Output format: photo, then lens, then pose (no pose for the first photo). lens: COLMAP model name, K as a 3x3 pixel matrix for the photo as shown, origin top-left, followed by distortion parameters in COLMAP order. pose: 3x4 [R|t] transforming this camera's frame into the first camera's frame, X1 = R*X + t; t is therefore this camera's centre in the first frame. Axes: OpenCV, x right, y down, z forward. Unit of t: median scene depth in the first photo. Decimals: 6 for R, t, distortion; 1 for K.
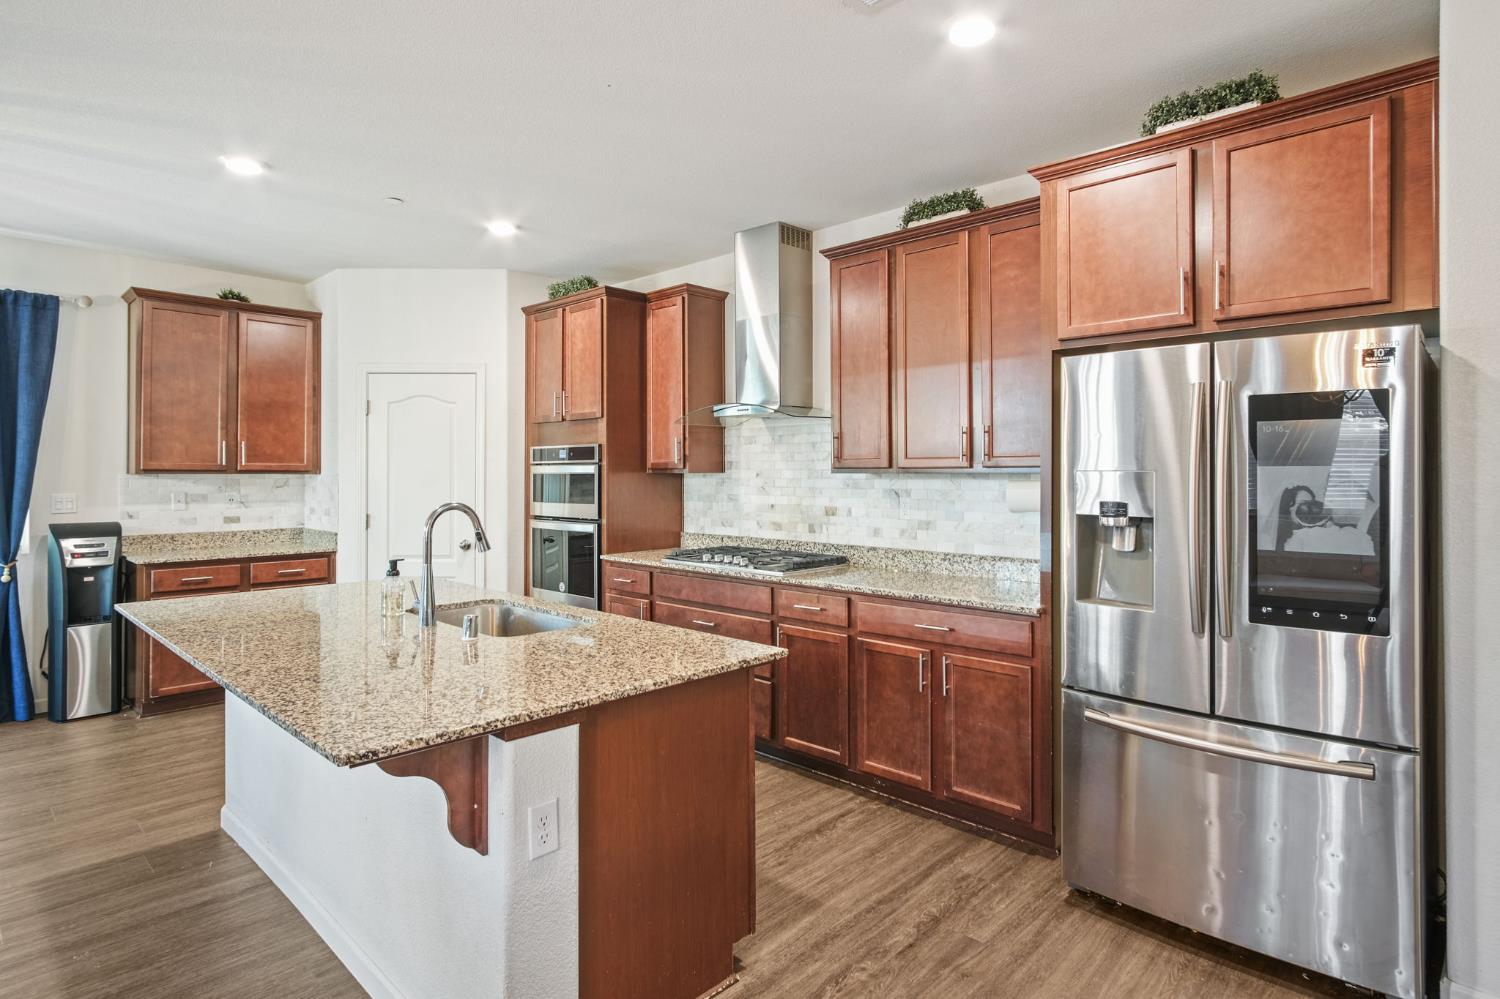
lens RADIAL K [[799.8, 0, 763.1], [0, 799.8, 468.1], [0, 0, 1]] dist [-0.002261, 0.003199]
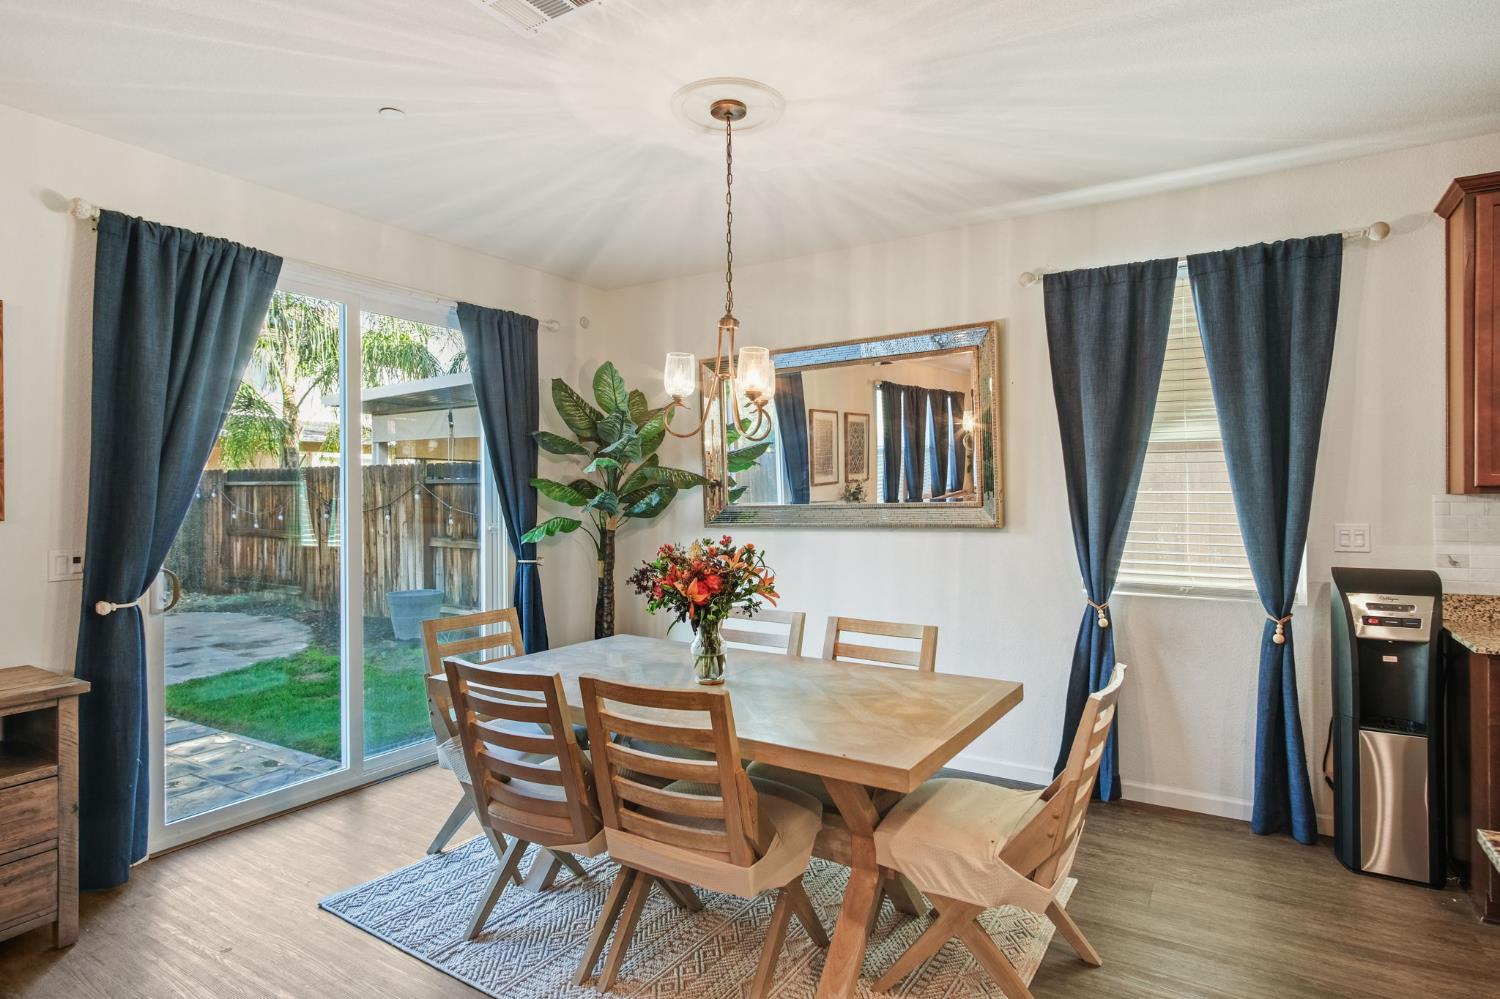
lens RADIAL K [[799.8, 0, 755.2], [0, 799.8, 493.6], [0, 0, 1]] dist [-0.002261, 0.003199]
pose [[0.209566, -0.005878, -0.977777, -0.324063], [0.008367, 0.999956, -0.004218, 0.005472], [0.977759, -0.007297, 0.209606, 0.371537]]
